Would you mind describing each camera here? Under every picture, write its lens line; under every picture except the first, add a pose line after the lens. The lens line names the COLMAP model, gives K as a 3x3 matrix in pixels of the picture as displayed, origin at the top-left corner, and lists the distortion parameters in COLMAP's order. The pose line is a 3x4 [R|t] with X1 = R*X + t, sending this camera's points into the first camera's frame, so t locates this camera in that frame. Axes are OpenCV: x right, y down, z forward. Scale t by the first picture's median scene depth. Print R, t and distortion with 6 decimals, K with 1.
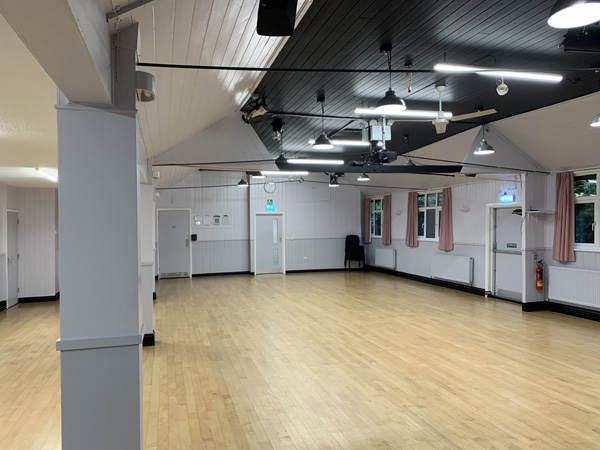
lens RADIAL K [[459.6, 0, 300.0], [0, 459.6, 225.0], [0, 0, 1]] dist [0.039901, -0.039879]
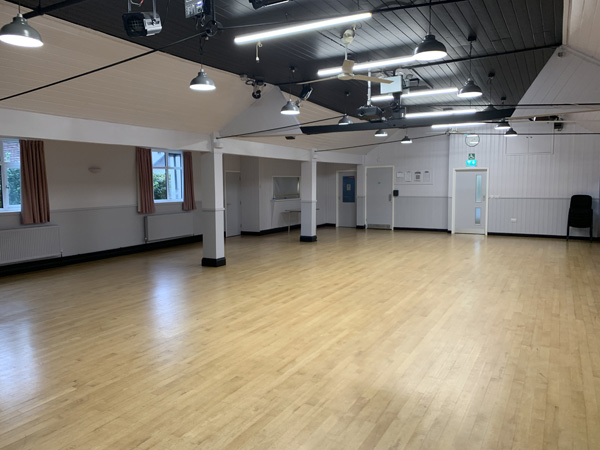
lens RADIAL K [[459.6, 0, 300.0], [0, 459.6, 225.0], [0, 0, 1]] dist [0.039901, -0.039879]
pose [[0.682875, 0.074737, -0.726702, 0.848651], [-0.005522, 0.995253, 0.097167, -0.002877], [0.730514, -0.062340, 0.680046, 0.237854]]
